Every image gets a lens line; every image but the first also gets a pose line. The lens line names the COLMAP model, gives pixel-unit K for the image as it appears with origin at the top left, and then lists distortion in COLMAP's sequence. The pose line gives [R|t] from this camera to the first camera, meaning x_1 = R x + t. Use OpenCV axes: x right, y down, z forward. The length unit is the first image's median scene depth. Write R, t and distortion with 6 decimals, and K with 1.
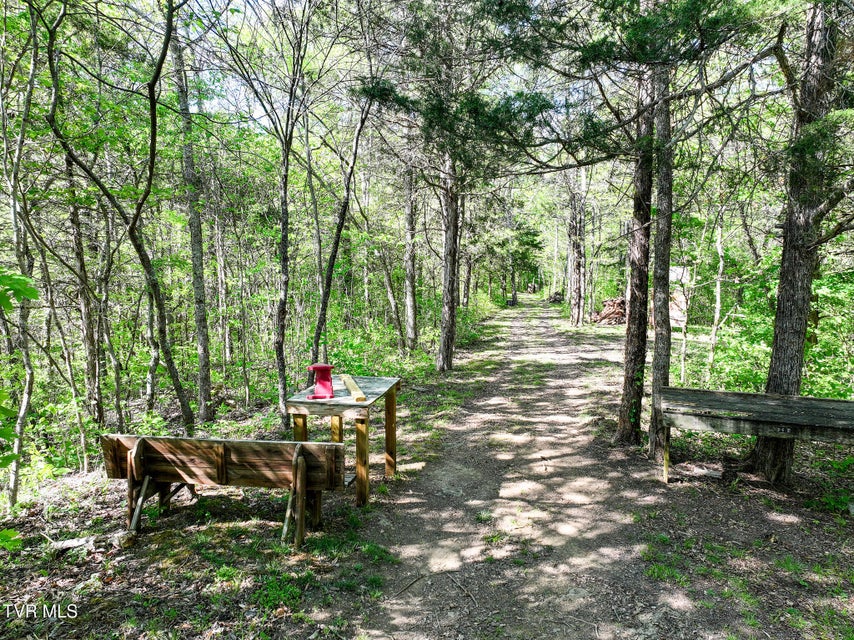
lens RADIAL K [[610.1, 0, 429.3], [0, 610.1, 321.7], [0, 0, 1]] dist [0.005887, 0.015167]
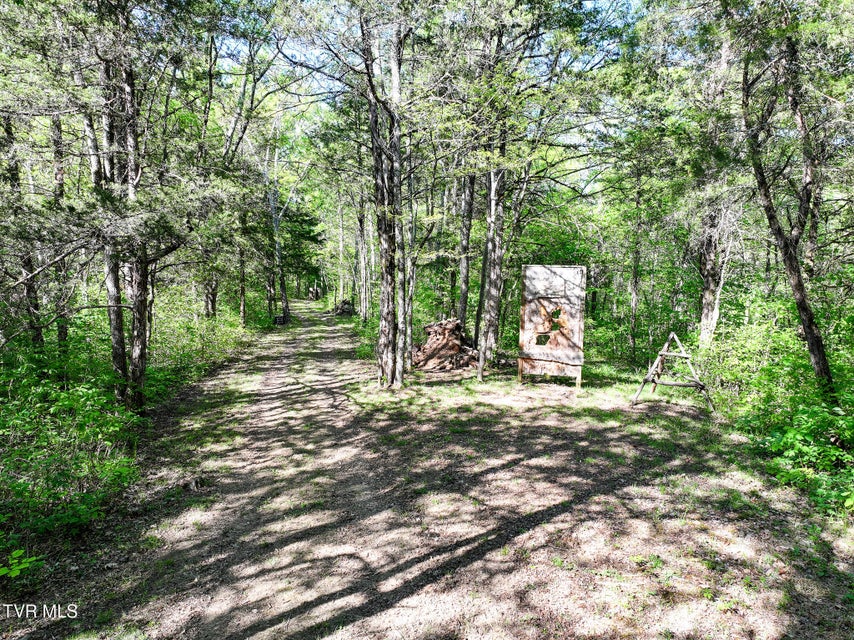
lens RADIAL K [[610.1, 0, 428.6], [0, 610.1, 317.7], [0, 0, 1]] dist [0.005887, 0.015167]
pose [[0.940586, -0.040308, 0.337154, 0.056621], [0.042335, 0.999103, 0.001342, -0.026954], [-0.336906, 0.013011, 0.941449, 0.282433]]
